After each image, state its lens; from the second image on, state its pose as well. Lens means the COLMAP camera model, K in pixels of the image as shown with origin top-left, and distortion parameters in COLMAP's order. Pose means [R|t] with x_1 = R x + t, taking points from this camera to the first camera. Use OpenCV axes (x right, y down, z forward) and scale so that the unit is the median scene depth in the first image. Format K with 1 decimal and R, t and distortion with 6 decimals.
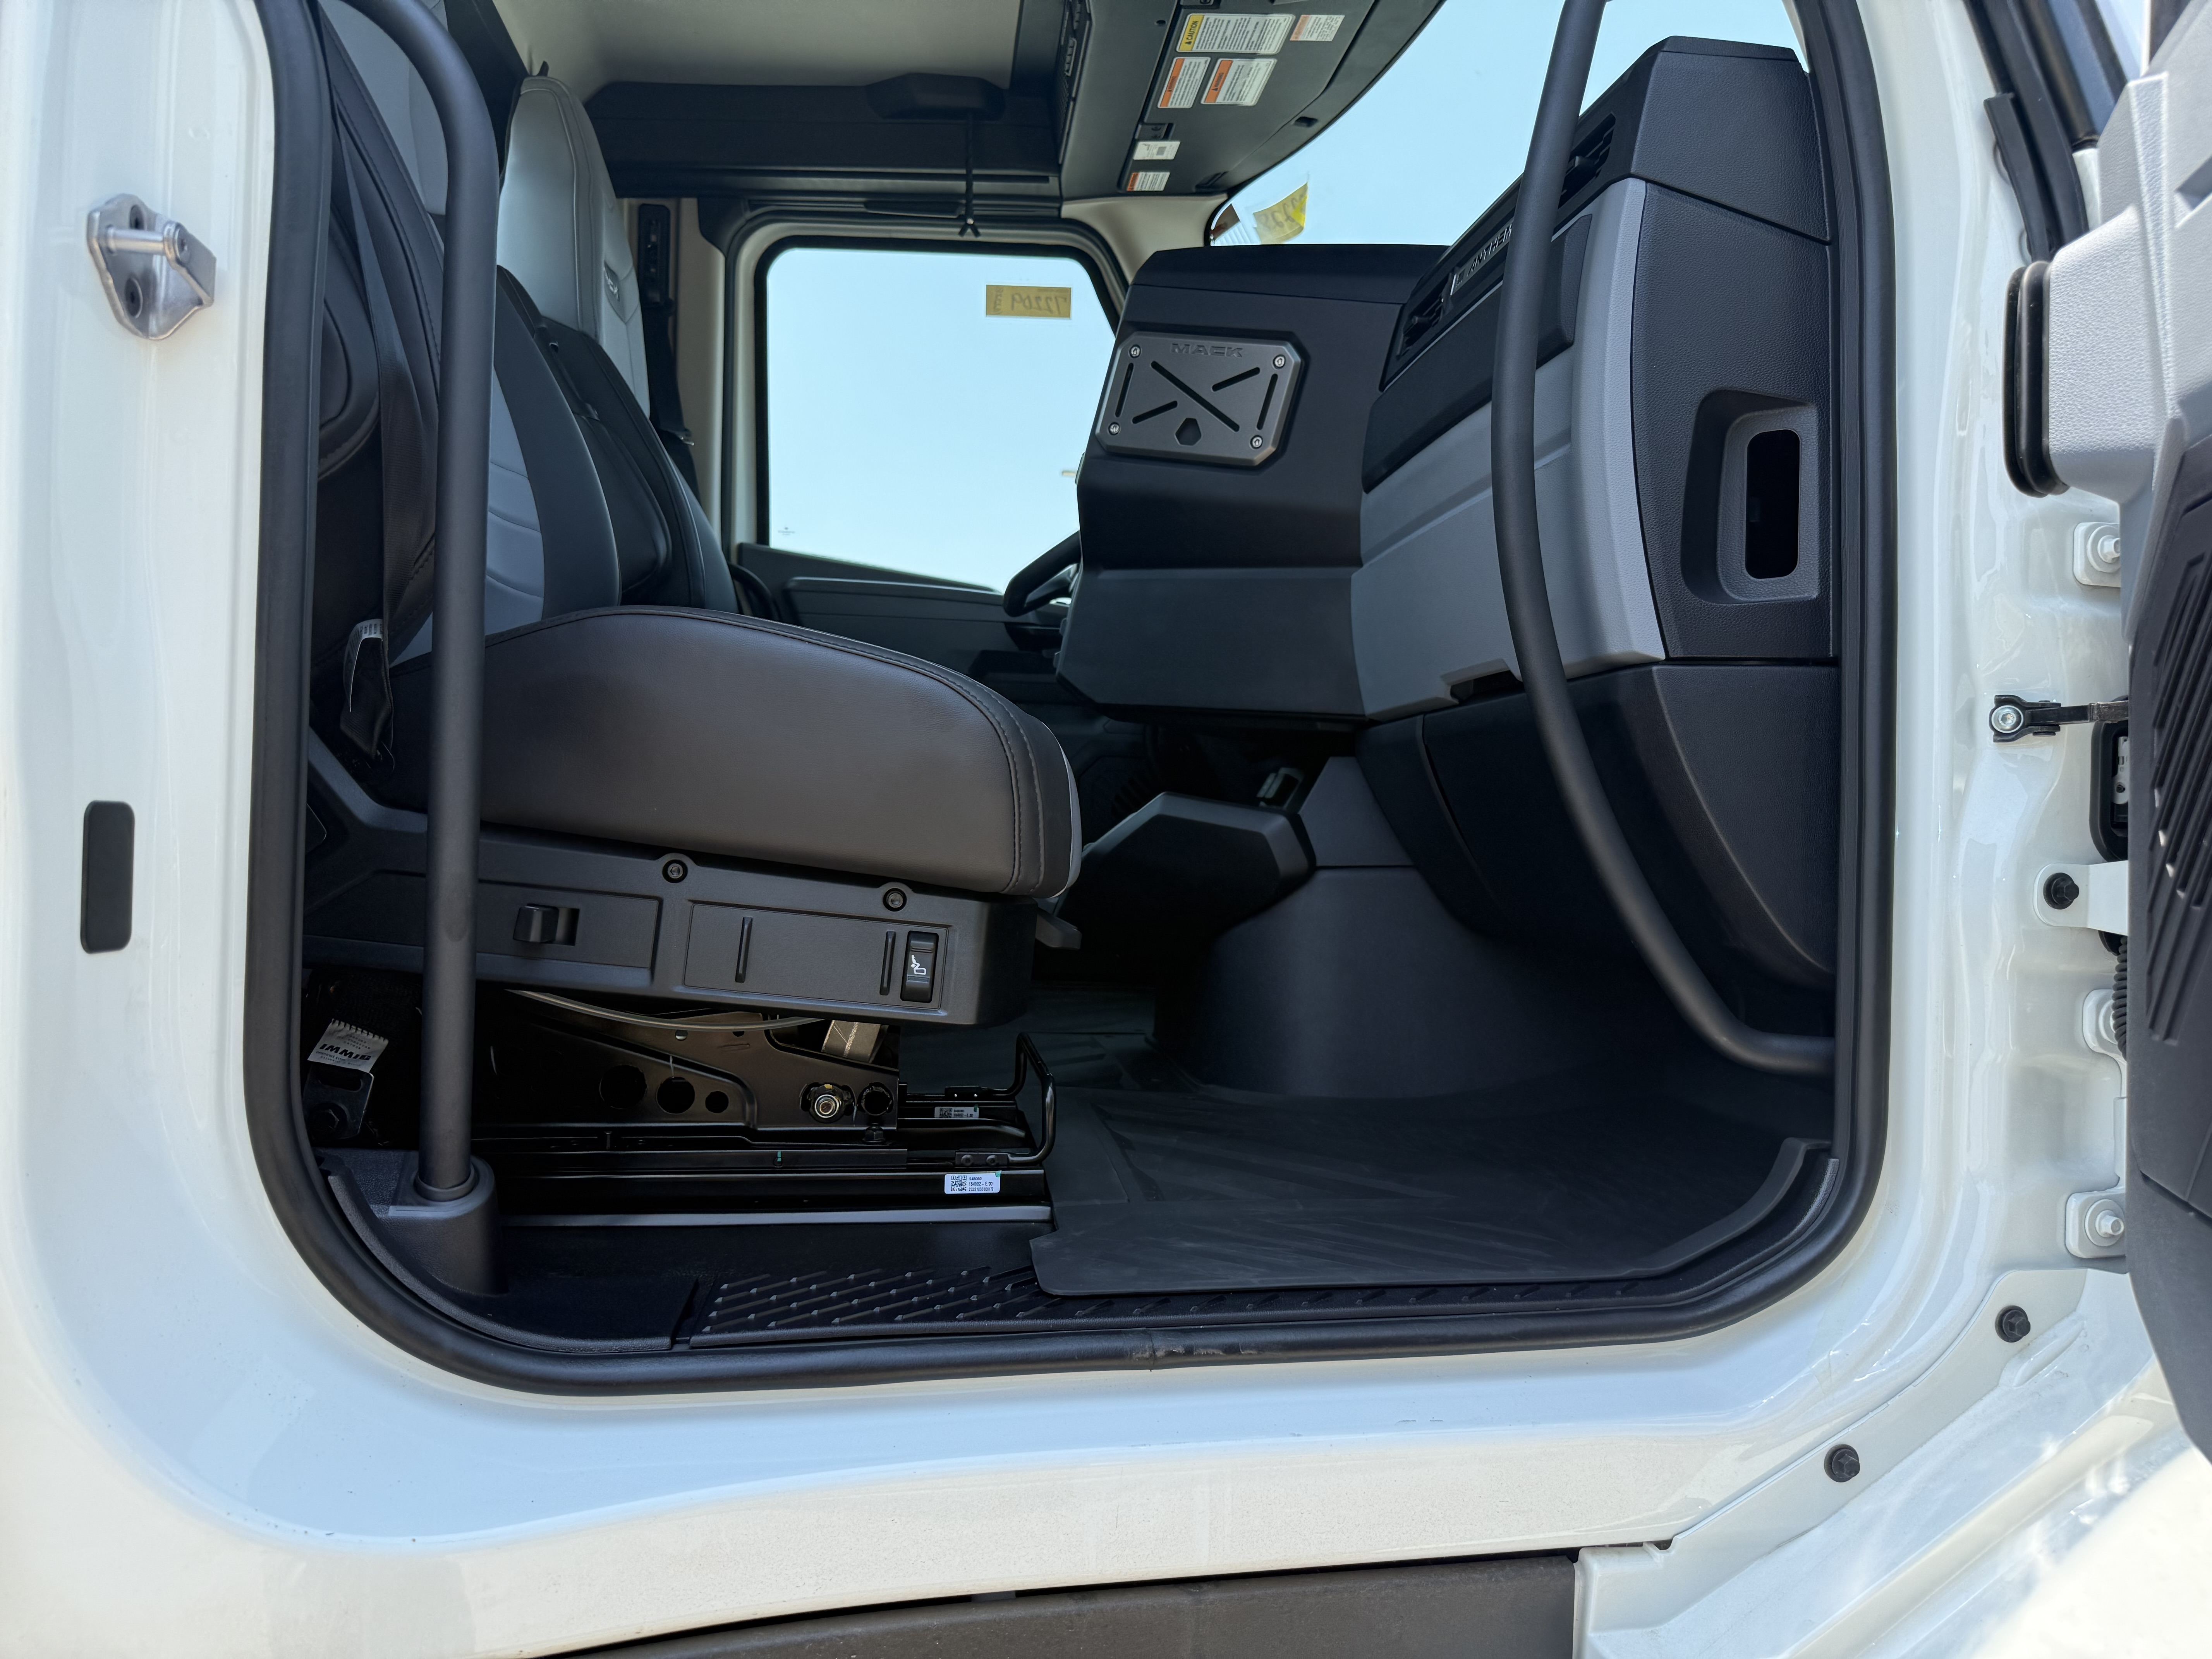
lens RADIAL K [[1538.7, 0, 1110.7], [0, 1538.7, 844.0], [0, 0, 1]] dist [0.011884, -0.025300]
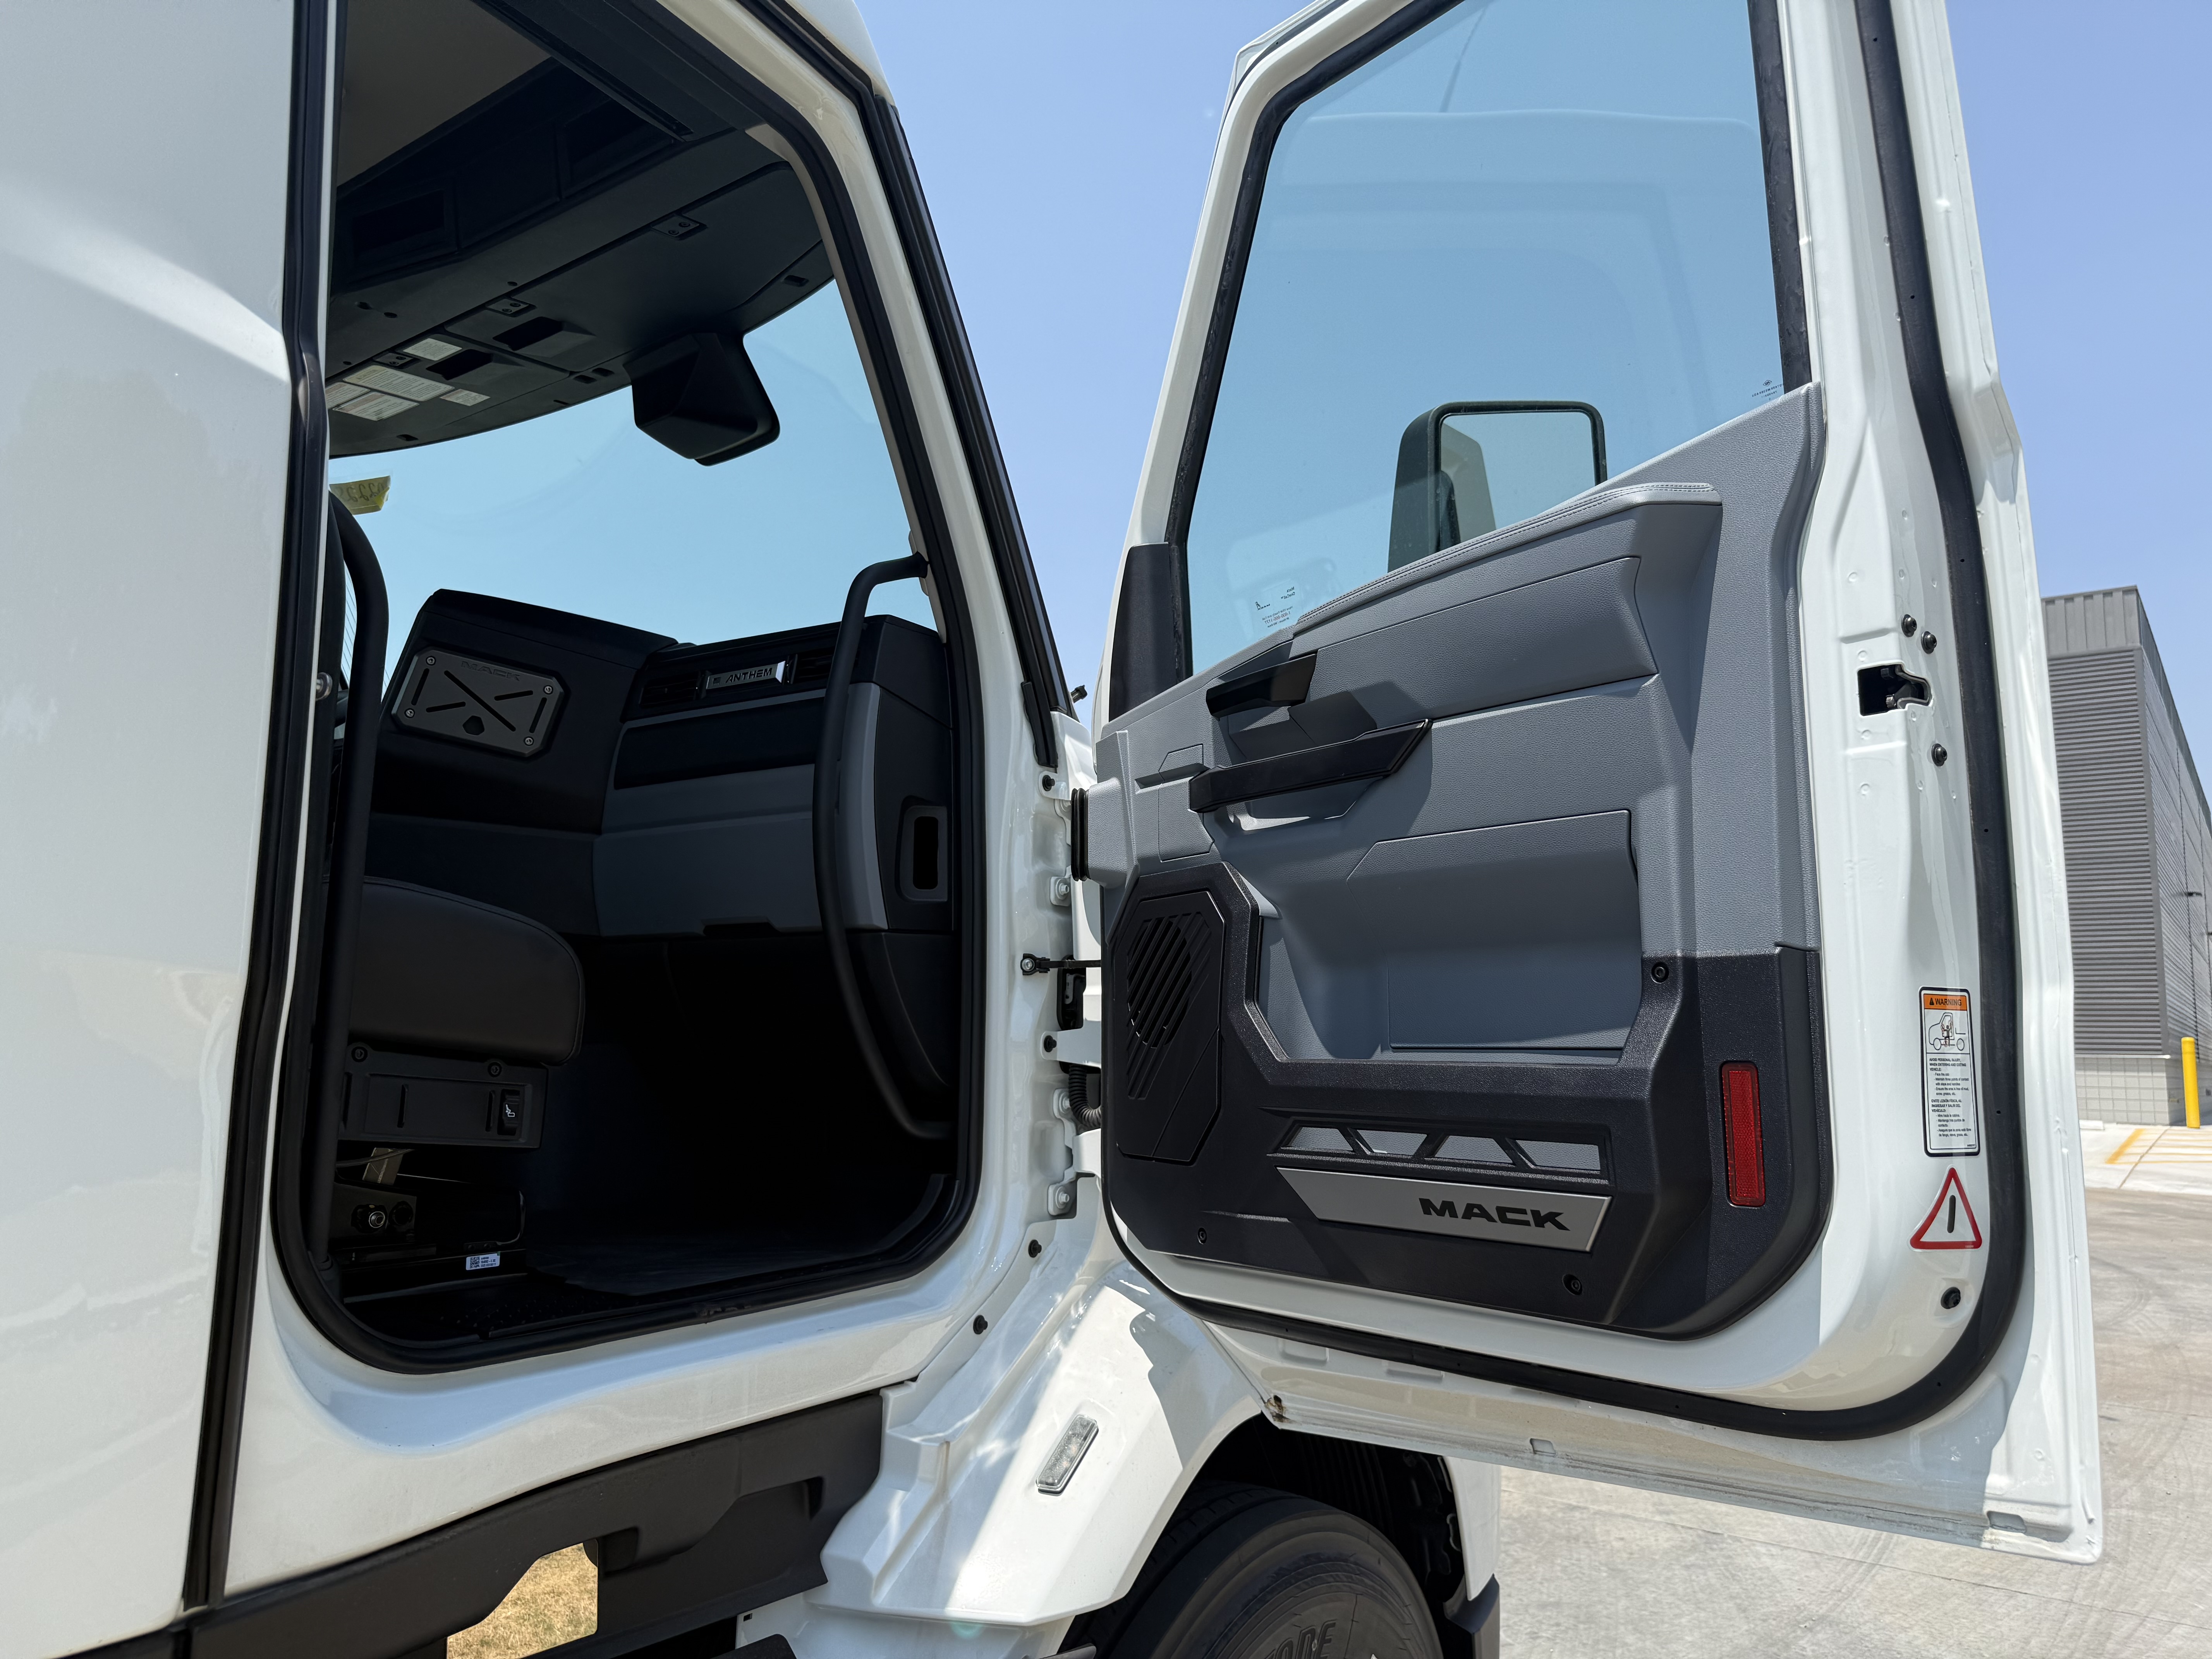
lens RADIAL K [[1538.7, 0, 1108.2], [0, 1538.7, 831.8], [0, 0, 1]] dist [0.011884, -0.025300]
pose [[0.689861, 0.074871, 0.720060, -0.852352], [0.010256, 0.993527, -0.113131, -0.019201], [-0.723869, 0.085430, 0.684628, -0.541788]]
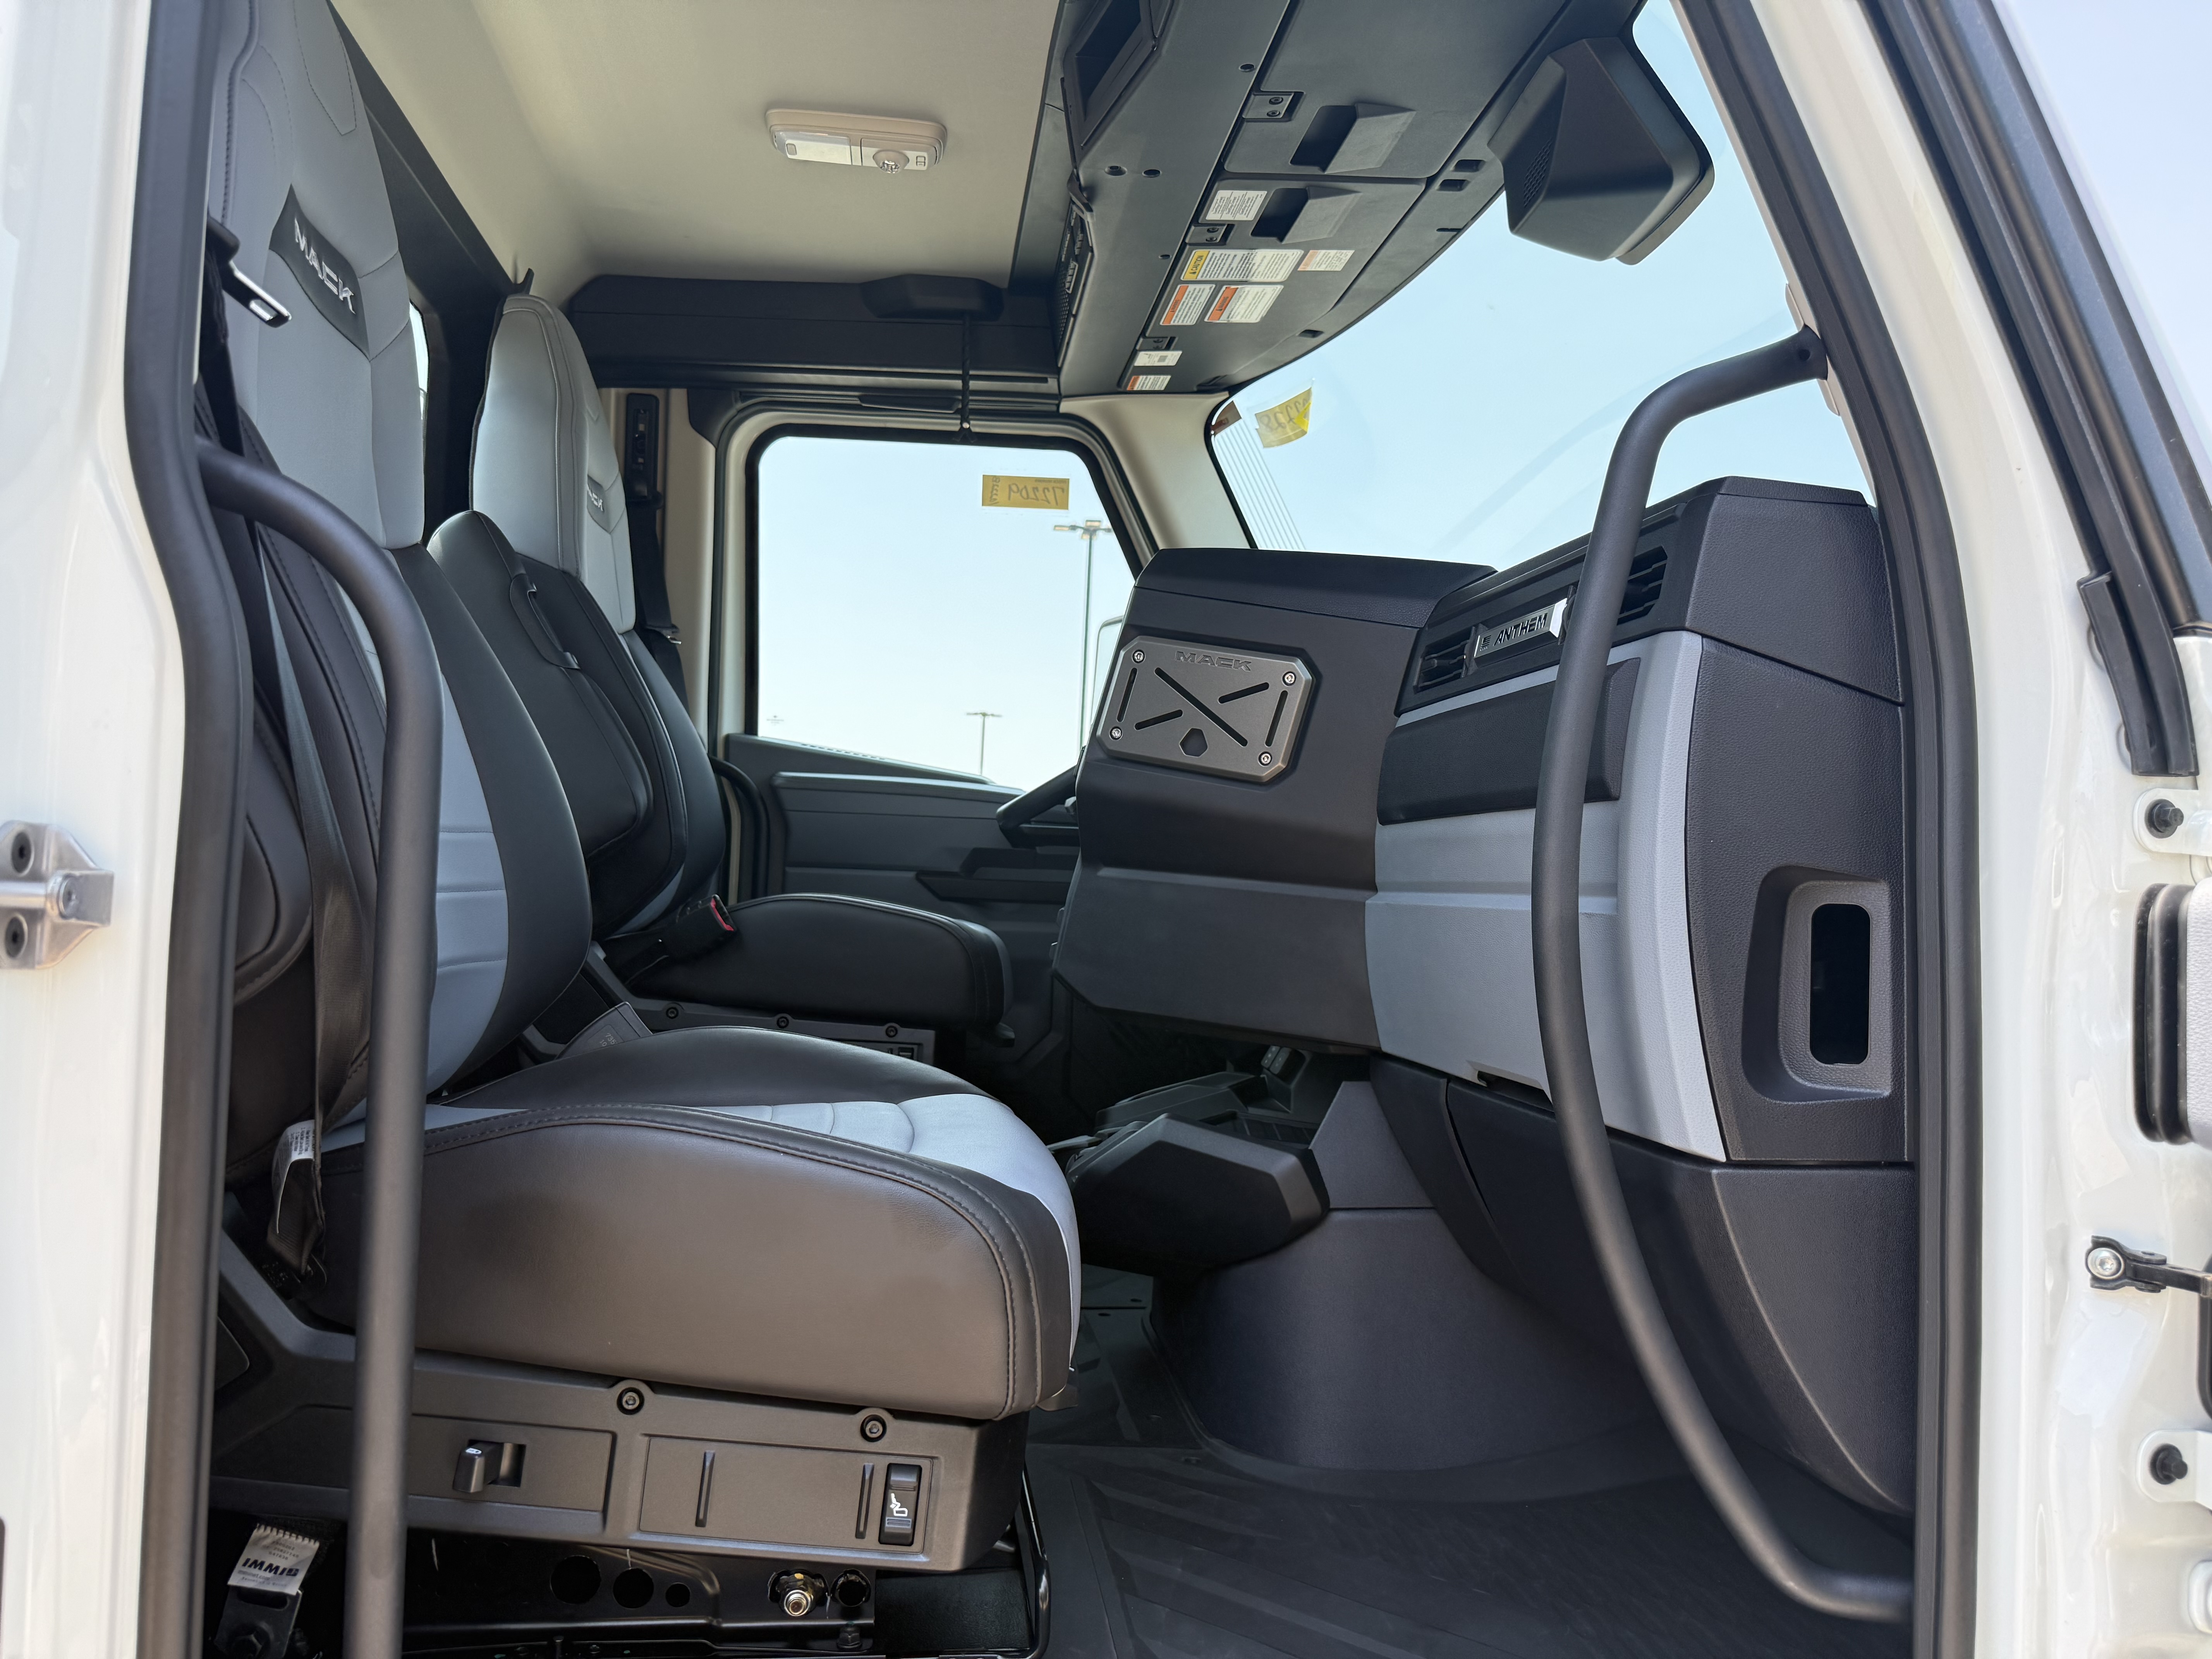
lens RADIAL K [[1538.7, 0, 1106.5], [0, 1538.7, 852.9], [0, 0, 1]] dist [0.011884, -0.025300]
pose [[0.999985, 0.005263, 0.001363, -0.006658], [-0.005227, 0.999670, -0.025166, -0.276505], [-0.001495, 0.025159, 0.999682, 0.086615]]
